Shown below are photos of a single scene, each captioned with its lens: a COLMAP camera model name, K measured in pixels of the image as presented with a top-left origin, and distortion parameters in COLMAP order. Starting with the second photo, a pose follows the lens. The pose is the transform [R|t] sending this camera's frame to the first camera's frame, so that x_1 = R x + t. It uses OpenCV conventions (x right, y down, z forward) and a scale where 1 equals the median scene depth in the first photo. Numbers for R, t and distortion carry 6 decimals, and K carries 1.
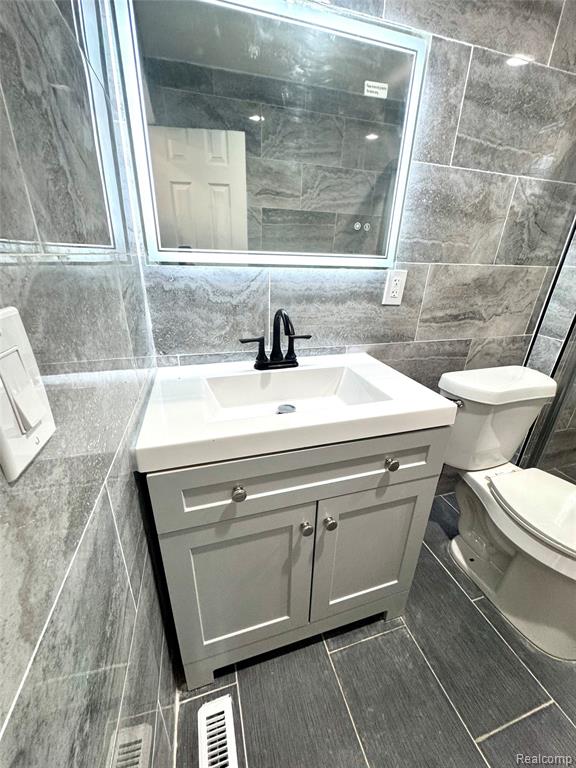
lens RADIAL K [[305.4, 0, 287.9], [0, 305.4, 383.3], [0, 0, 1]] dist [-0.002867, 0.000391]
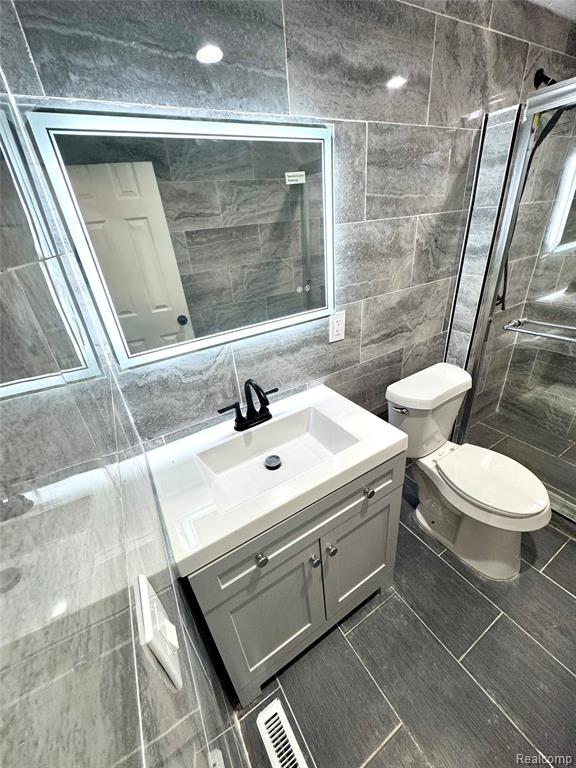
lens RADIAL K [[305.4, 0, 287.1], [0, 305.4, 383.1], [0, 0, 1]] dist [-0.002867, 0.000391]
pose [[0.962616, -0.215626, 0.163938, -0.069316], [0.201990, 0.974678, 0.095932, -0.269017], [-0.180472, -0.059232, 0.981795, -0.110612]]
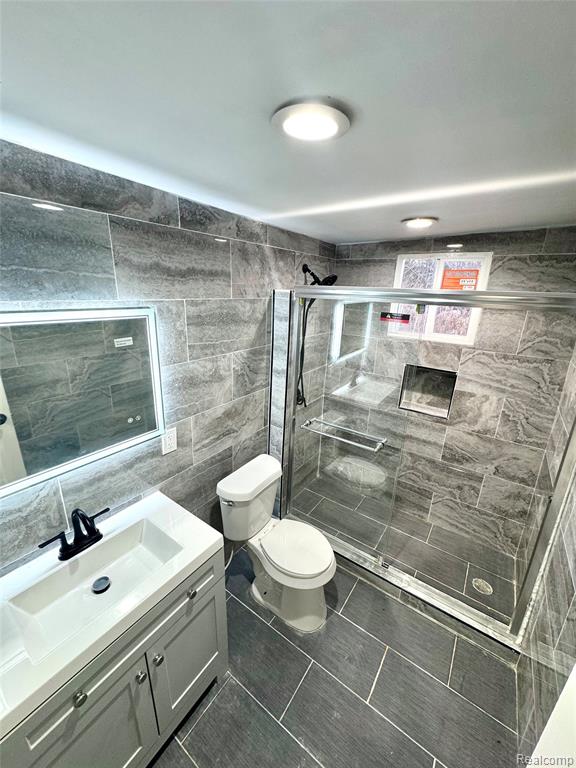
lens RADIAL K [[305.4, 0, 287.4], [0, 305.4, 382.8], [0, 0, 1]] dist [-0.002867, 0.000391]
pose [[0.789793, -0.184179, 0.585068, 0.017079], [0.219322, 0.975590, 0.011049, -0.490734], [-0.572822, 0.119593, 0.810909, -0.457279]]
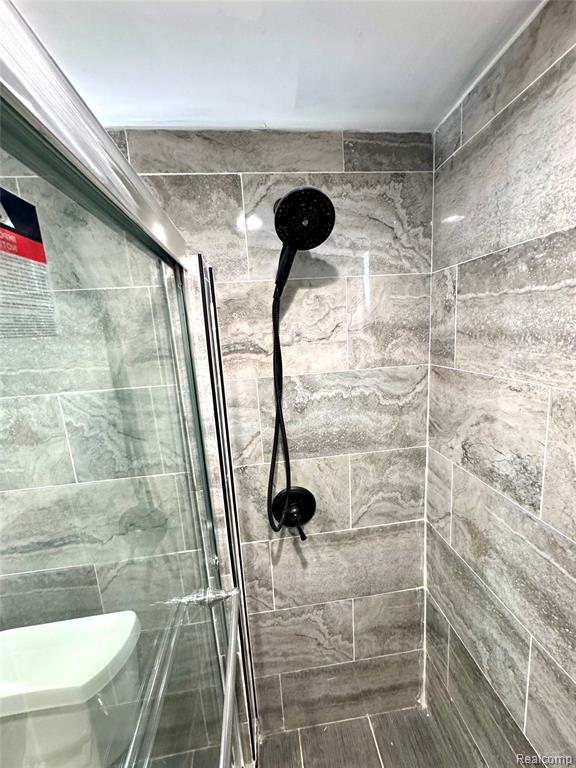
lens RADIAL K [[305.4, 0, 291.7], [0, 305.4, 383.6], [0, 0, 1]] dist [-0.002867, 0.000391]
pose [[0.979350, -0.054740, -0.194618, 1.597610], [0.012843, 0.977547, -0.210327, -0.533627], [0.201762, 0.203484, 0.958064, 0.322069]]
